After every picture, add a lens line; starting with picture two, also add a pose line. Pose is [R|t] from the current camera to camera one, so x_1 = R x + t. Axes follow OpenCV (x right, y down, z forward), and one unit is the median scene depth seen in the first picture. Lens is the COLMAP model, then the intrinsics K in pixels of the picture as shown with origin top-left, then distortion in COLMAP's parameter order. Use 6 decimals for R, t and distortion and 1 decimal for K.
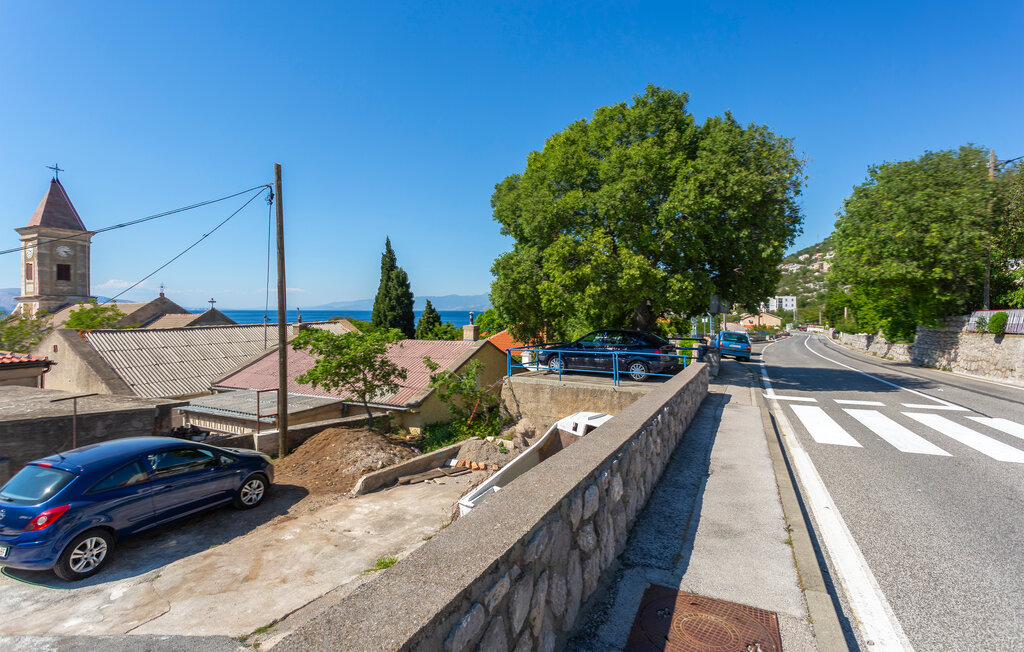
lens RADIAL K [[479.8, 0, 509.8], [0, 479.8, 303.7], [0, 0, 1]] dist [0.002831, 0.000379]
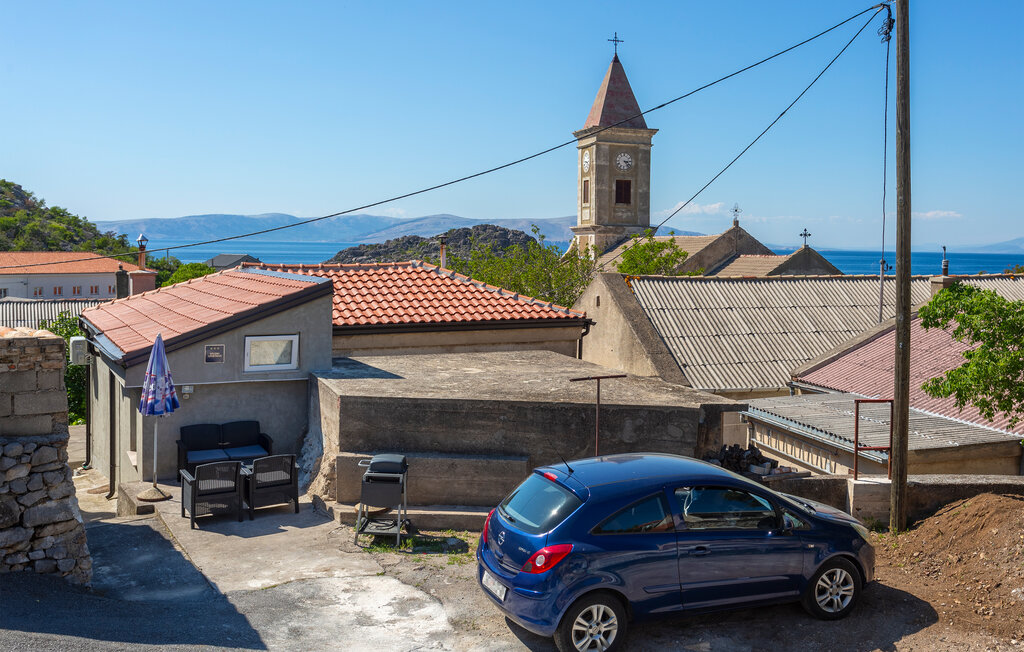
lens RADIAL K [[1197.8, 0, 512.3], [0, 1197.8, 295.1], [0, 0, 1]] dist [0.035612, 0.025656]
pose [[0.761083, 0.047343, -0.646925, 0.044138], [-0.008151, 0.997952, 0.063442, -0.016271], [0.648604, -0.043011, 0.759910, -0.267832]]
